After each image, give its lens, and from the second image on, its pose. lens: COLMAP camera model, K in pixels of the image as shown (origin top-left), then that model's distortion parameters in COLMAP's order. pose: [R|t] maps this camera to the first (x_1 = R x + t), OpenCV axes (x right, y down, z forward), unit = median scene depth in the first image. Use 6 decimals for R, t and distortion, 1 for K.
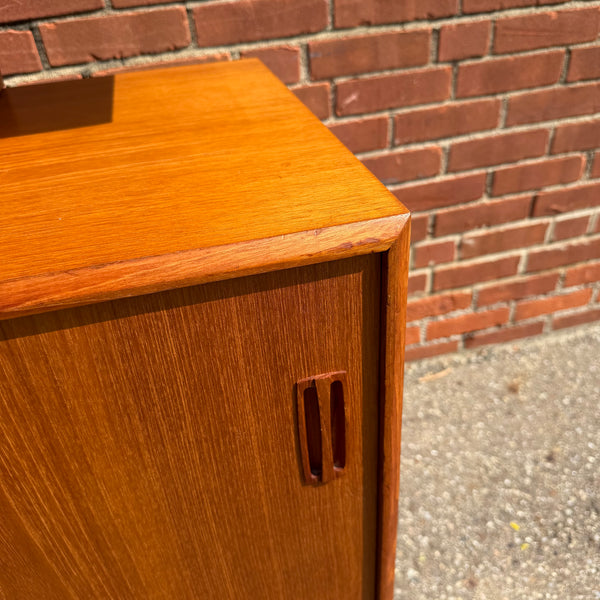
lens RADIAL K [[581.3, 0, 300.0], [0, 581.3, 300.0], [0, 0, 1]] dist [0.079445, -0.223261]
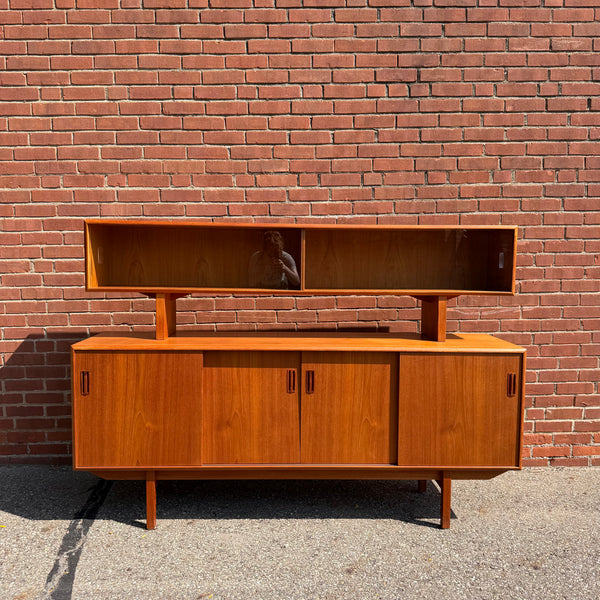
lens RADIAL K [[559.9, 0, 299.1], [0, 559.9, 301.6], [0, 0, 1]] dist [0.129253, -0.259428]
pose [[0.975003, 0.087410, -0.204278, -0.363668], [-0.174901, 0.868947, -0.462970, 0.955853], [0.137038, 0.487125, 0.862514, -1.782457]]
